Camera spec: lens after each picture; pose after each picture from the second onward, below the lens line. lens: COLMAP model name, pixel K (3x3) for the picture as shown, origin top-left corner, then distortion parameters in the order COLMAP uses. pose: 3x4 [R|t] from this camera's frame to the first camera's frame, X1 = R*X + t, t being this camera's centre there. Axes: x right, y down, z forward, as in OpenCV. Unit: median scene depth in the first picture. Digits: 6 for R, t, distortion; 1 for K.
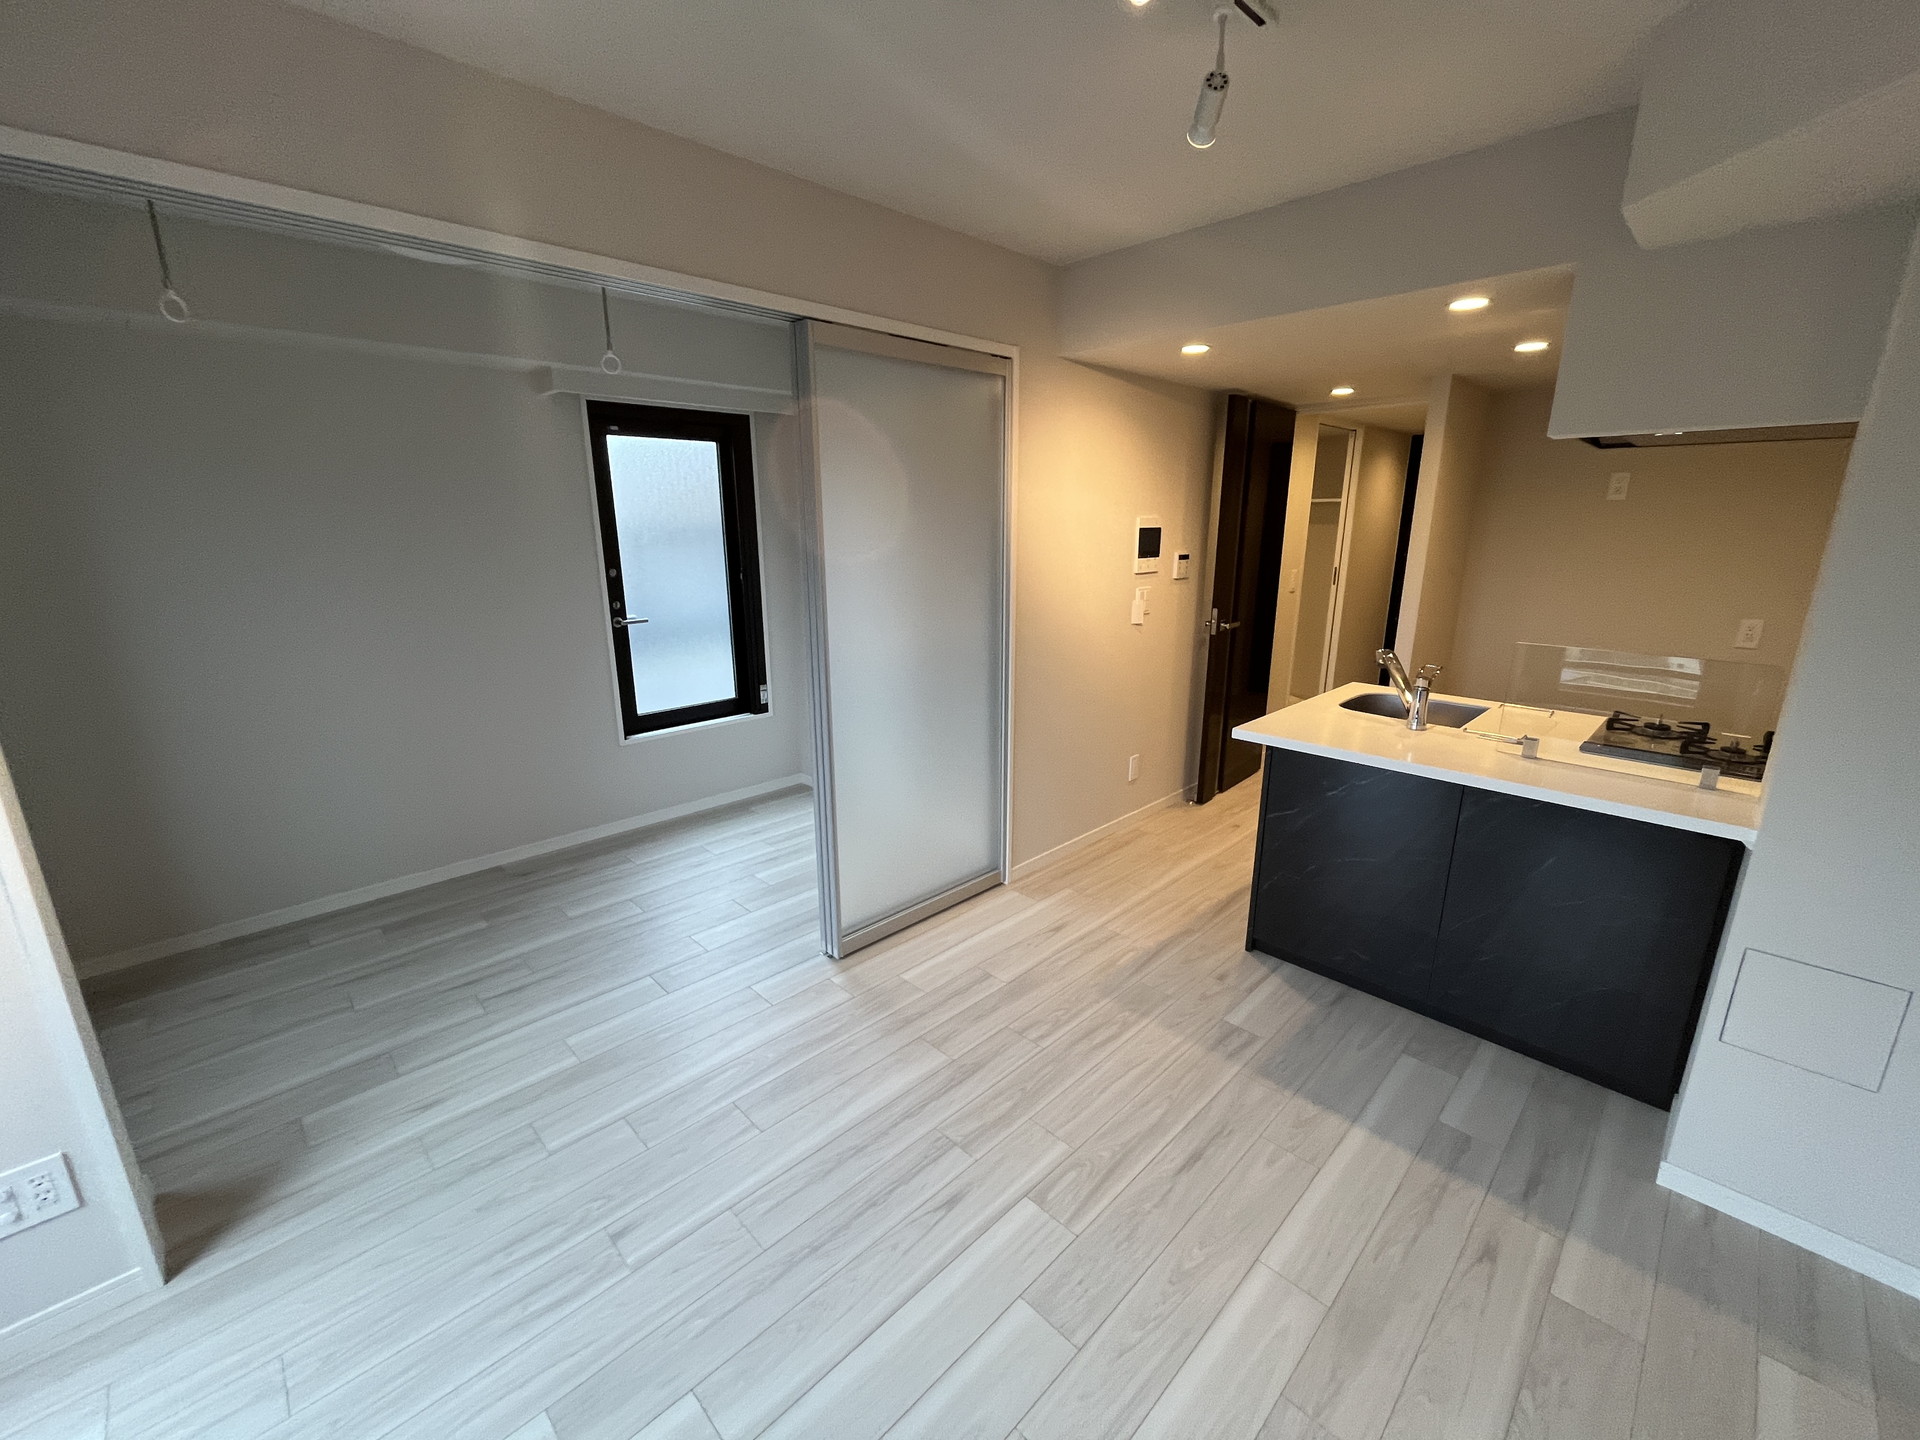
lens RADIAL K [[786.0, 0, 941.9], [0, 786.0, 720.1], [0, 0, 1]] dist [-0.000533, -0.000422]
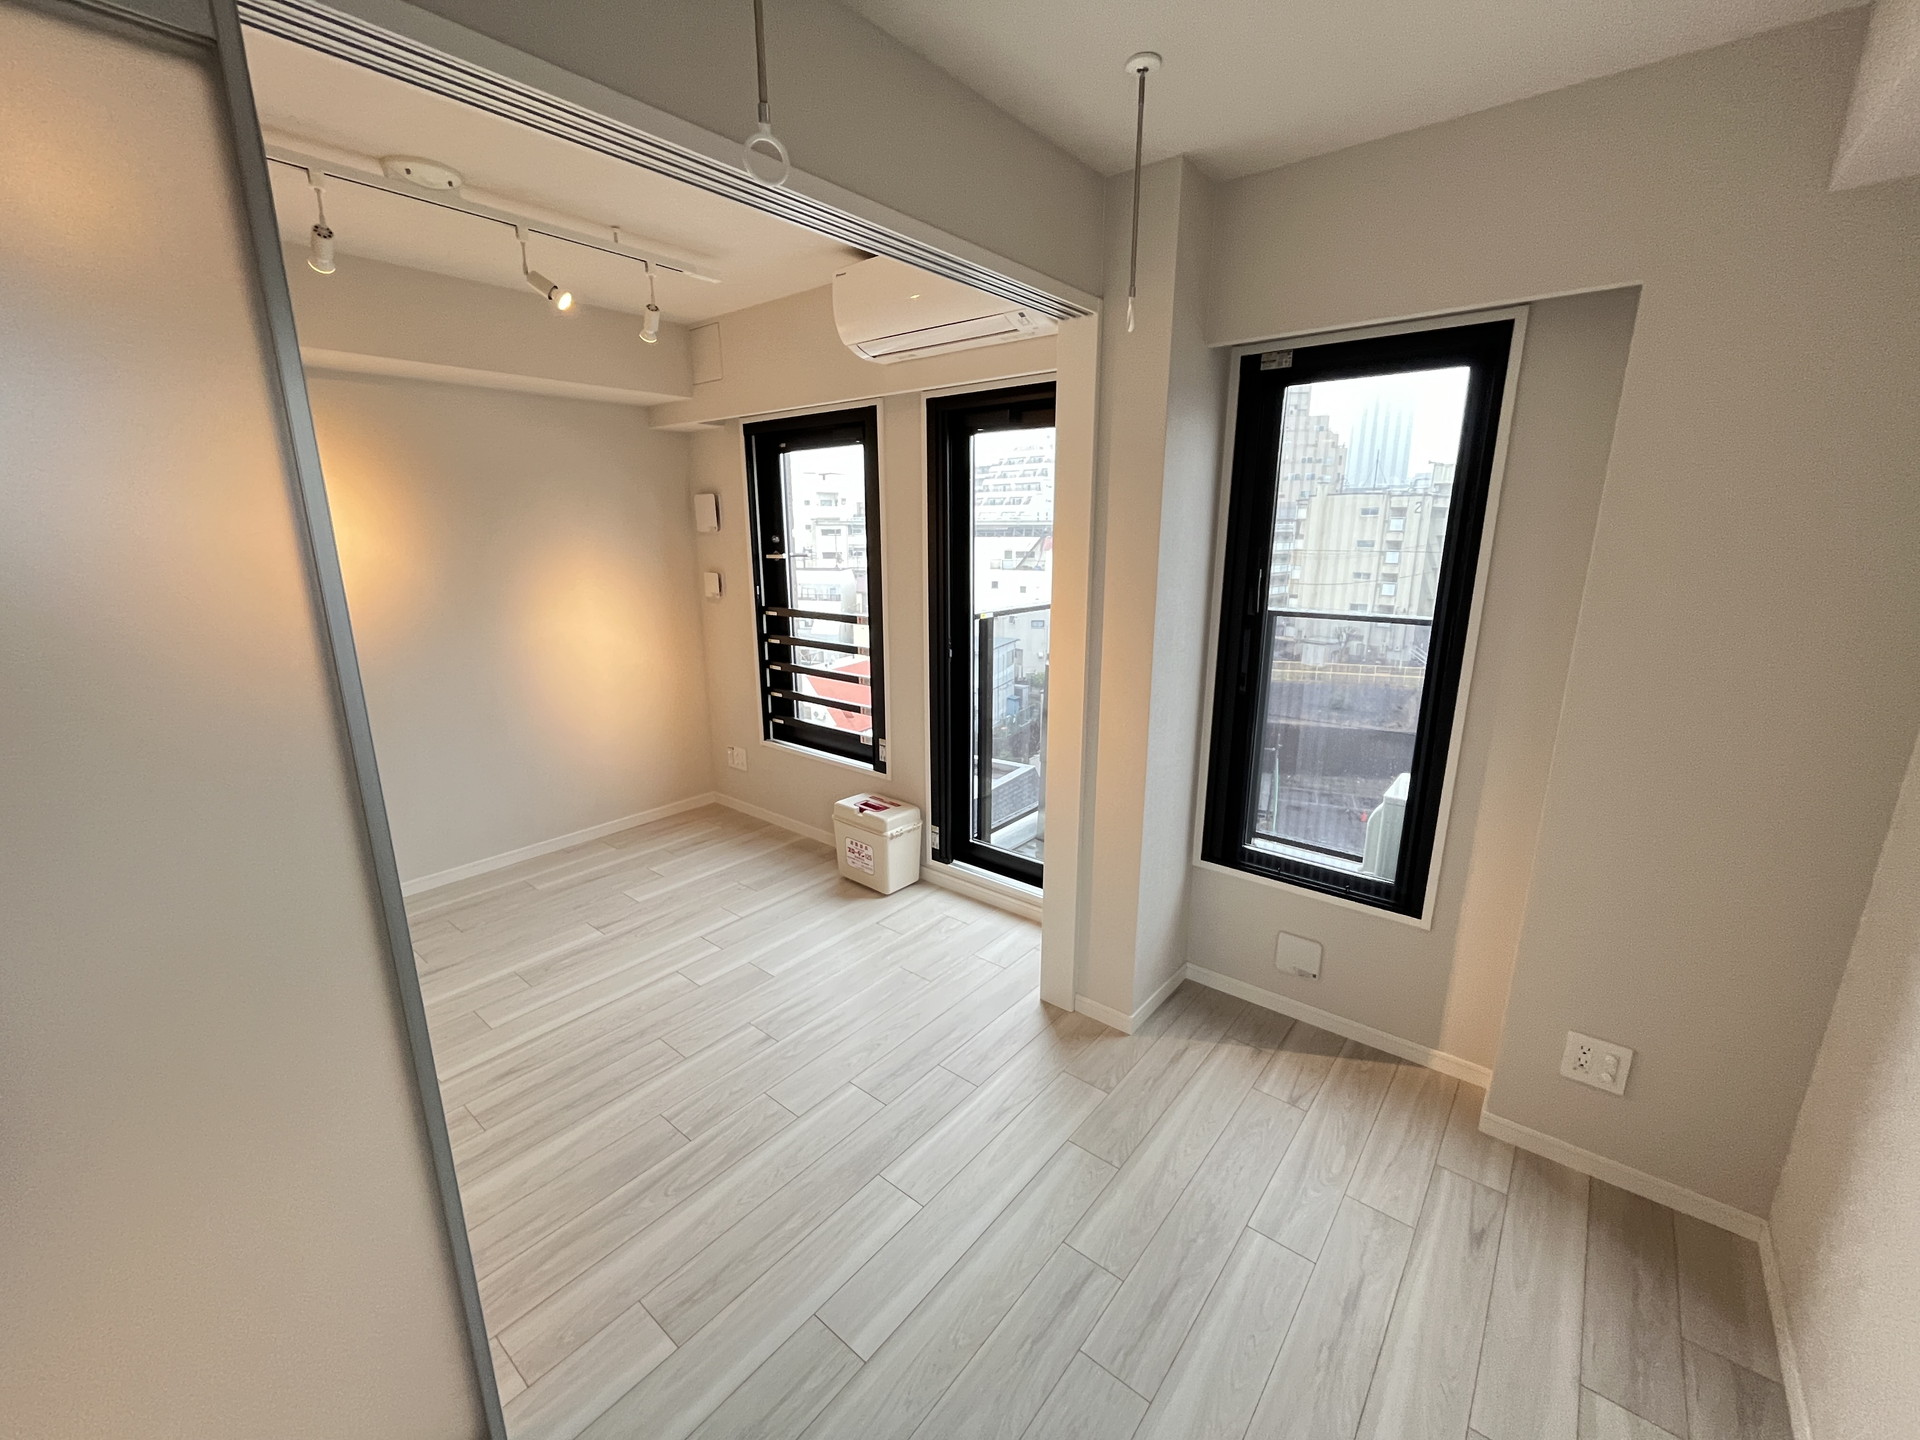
lens RADIAL K [[786.0, 0, 958.5], [0, 786.0, 723.8], [0, 0, 1]] dist [-0.000533, -0.000422]
pose [[-0.992836, 0.034282, -0.114460, -0.461907], [-0.025763, 0.874001, 0.485240, -0.398912], [0.116673, 0.484712, -0.866857, 1.498563]]
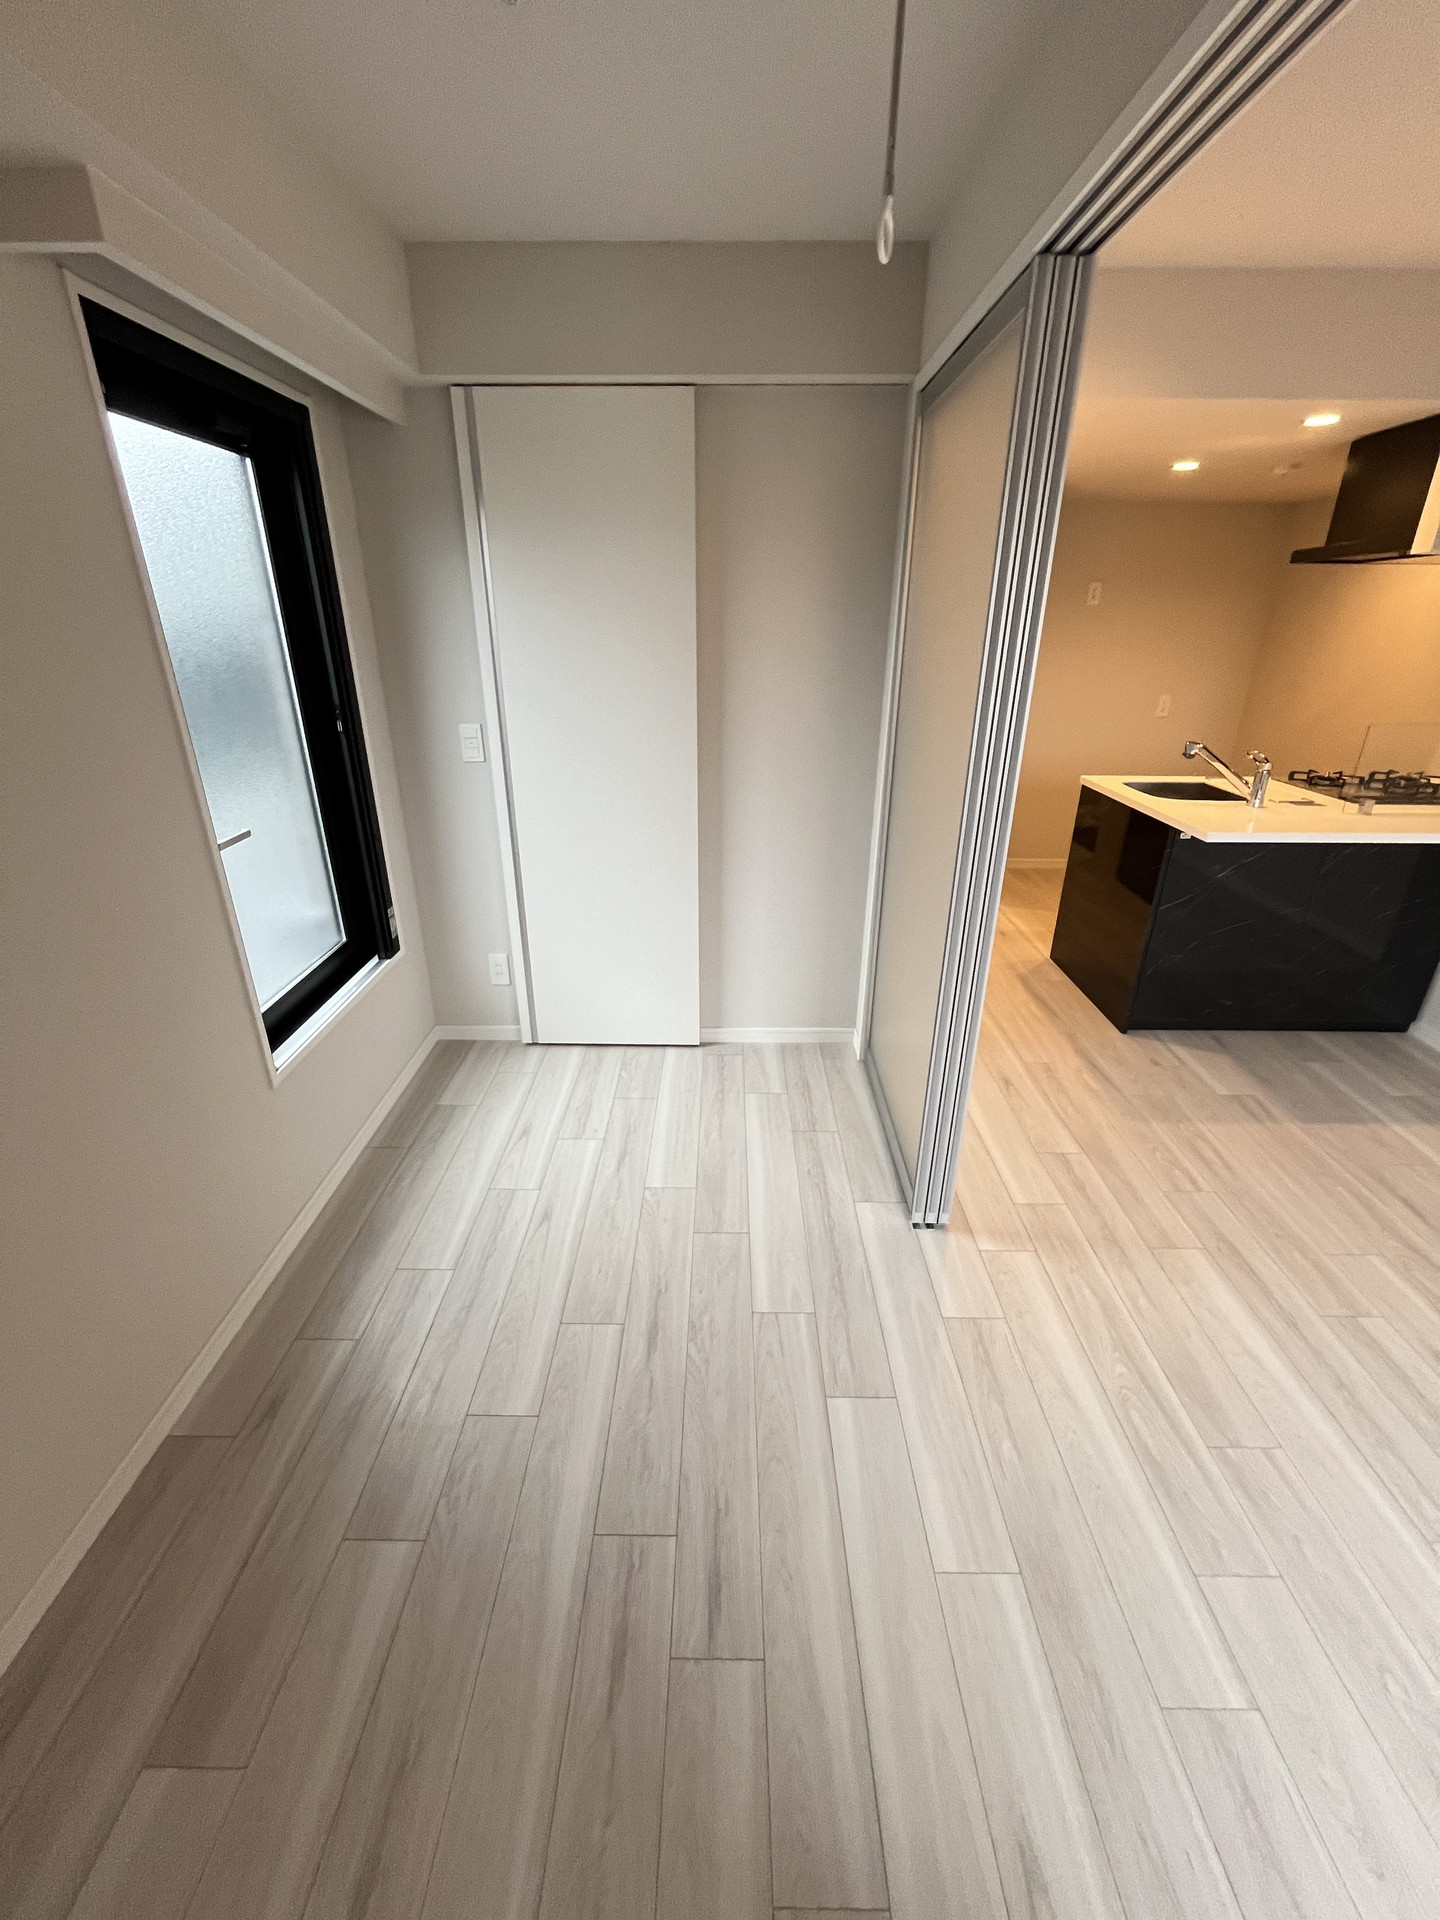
lens RADIAL K [[786.0, 0, 709.3], [0, 786.0, 967.7], [0, 0, 1]] dist [-0.000533, -0.000422]
pose [[0.705923, -0.283892, 0.648905, -0.877011], [0.176865, 0.957790, 0.226621, -0.181432], [-0.685851, -0.045208, 0.726337, 0.744511]]
